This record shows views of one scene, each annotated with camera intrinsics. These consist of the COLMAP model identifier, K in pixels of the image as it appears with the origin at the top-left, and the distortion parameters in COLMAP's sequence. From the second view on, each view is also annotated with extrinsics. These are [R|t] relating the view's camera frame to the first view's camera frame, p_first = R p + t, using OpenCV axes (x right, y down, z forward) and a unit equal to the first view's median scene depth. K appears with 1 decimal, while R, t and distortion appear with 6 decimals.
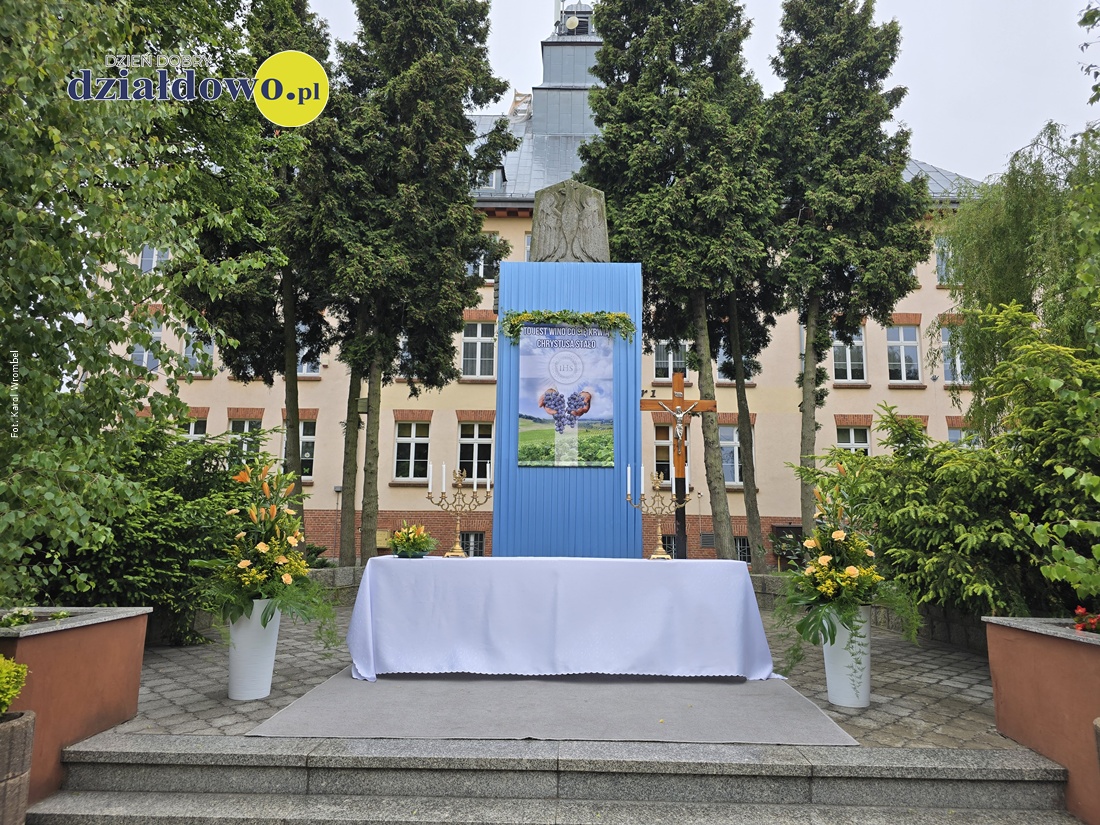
lens RADIAL K [[748.2, 0, 557.1], [0, 748.2, 416.1], [0, 0, 1]] dist [0.141573, -0.040134]
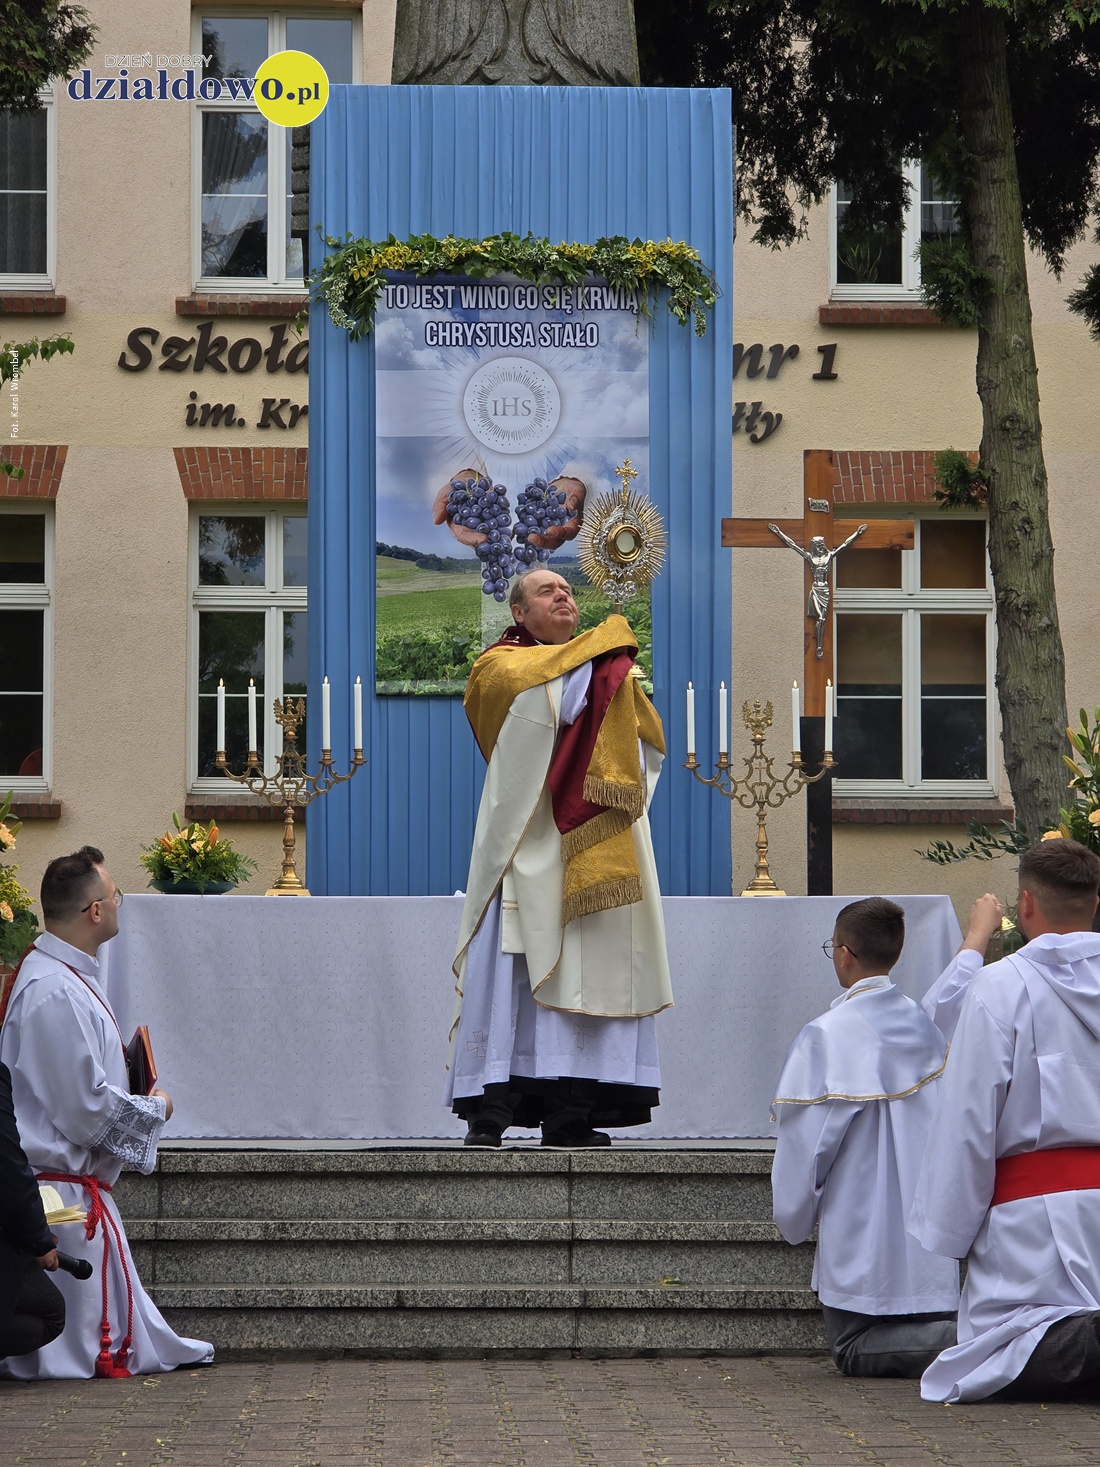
lens RADIAL K [[4794.6, 0, 550.0], [0, 4794.6, 733.5], [0, 0, 1]] dist [0.409526, -1.187181]
pose [[0.998147, -0.006639, 0.060481, -0.103387], [0.002581, 0.997754, 0.066931, -0.062062], [-0.060789, -0.066651, 0.995923, -1.182020]]
